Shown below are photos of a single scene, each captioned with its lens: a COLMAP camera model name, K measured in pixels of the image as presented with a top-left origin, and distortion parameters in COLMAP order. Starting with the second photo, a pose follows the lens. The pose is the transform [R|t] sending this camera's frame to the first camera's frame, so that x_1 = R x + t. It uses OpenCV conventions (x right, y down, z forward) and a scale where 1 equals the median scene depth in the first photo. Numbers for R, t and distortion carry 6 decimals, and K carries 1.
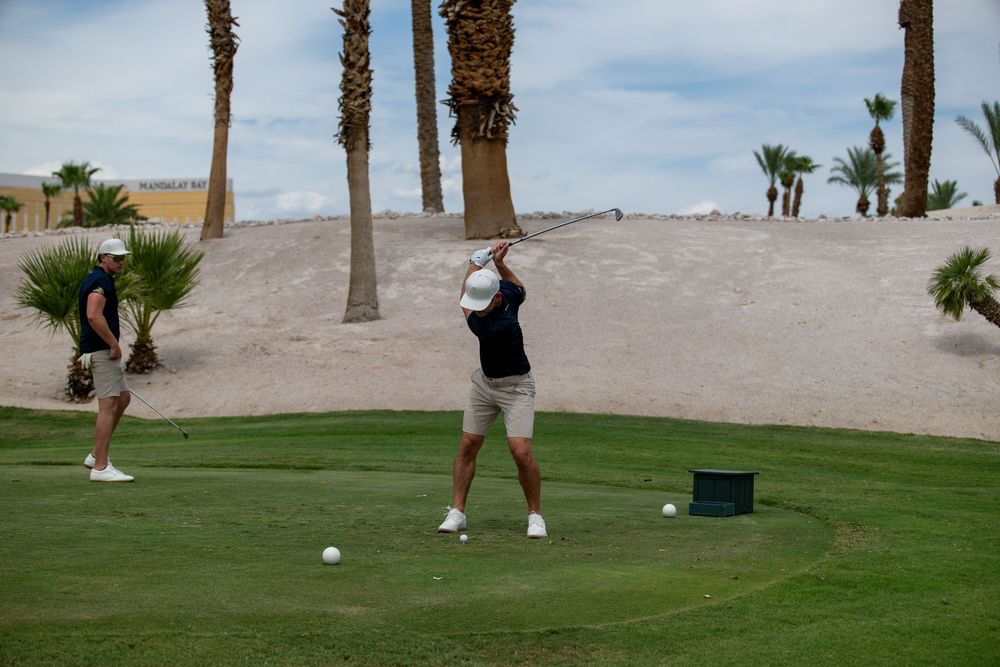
lens RADIAL K [[2092.6, 0, 504.1], [0, 2092.6, 329.1], [0, 0, 1]] dist [-0.070642, 0.000000]
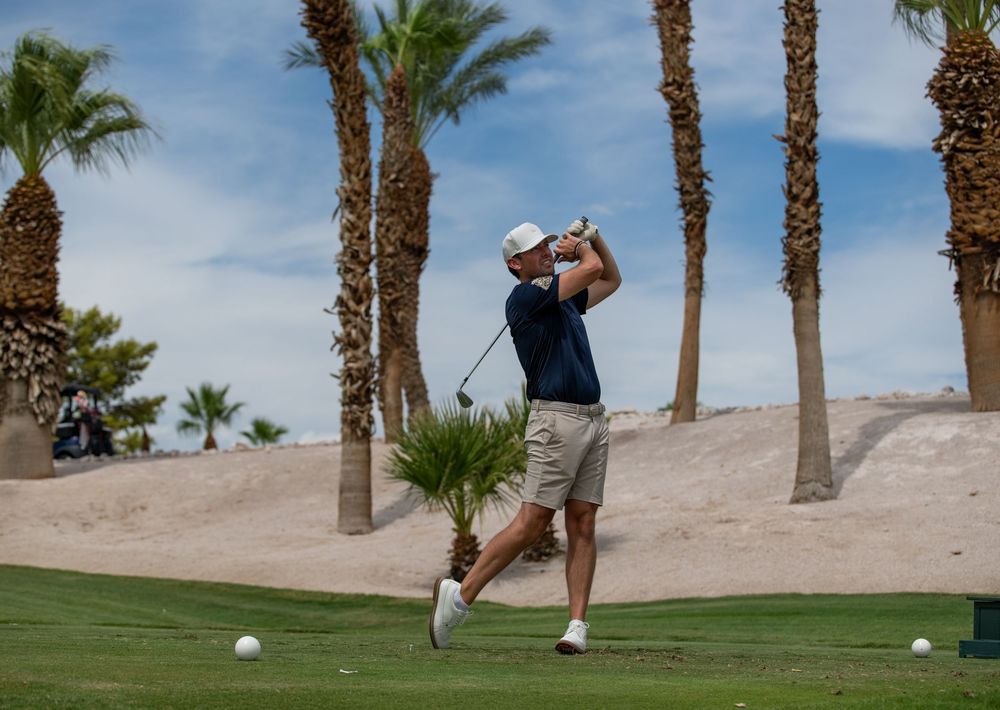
lens RADIAL K [[2239.7, 0, 494.2], [0, 2239.7, 352.9], [0, 0, 1]] dist [-0.079087, 0.000000]
pose [[0.949777, -0.034313, -0.311040, 0.089290], [-0.000471, 0.993812, -0.111073, 0.035668], [0.312927, 0.105641, 0.943884, 0.116732]]
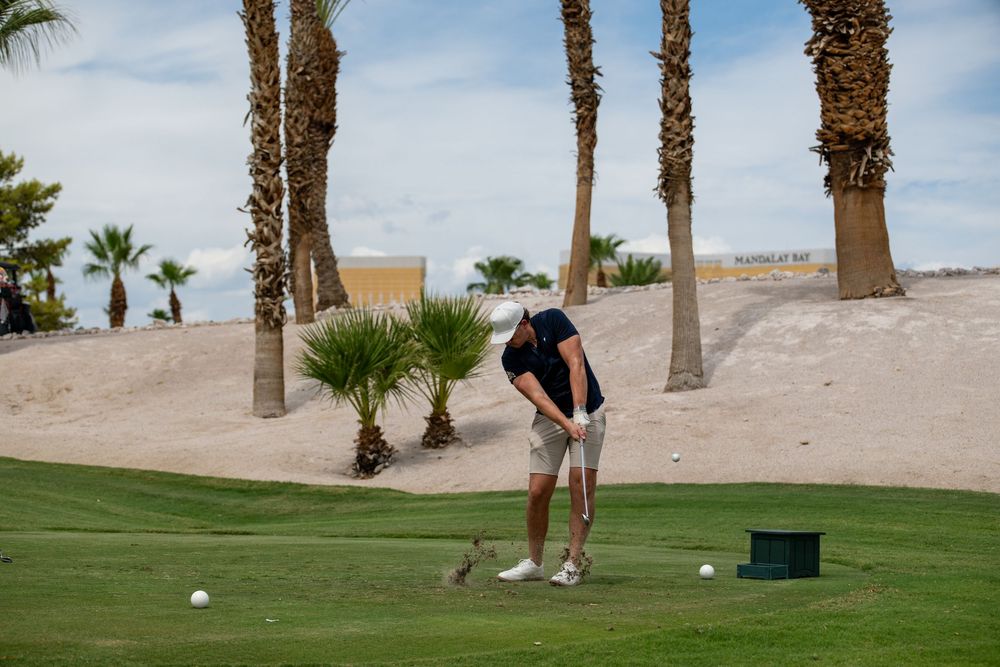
lens RADIAL K [[2367.1, 0, 519.9], [0, 2367.1, 331.1], [0, 0, 1]] dist [-0.004035, 0.000000]
pose [[0.962792, -0.020414, -0.269471, 0.141496], [0.010188, 0.999176, -0.039290, 0.010246], [0.270051, 0.035083, 0.962207, -0.018013]]
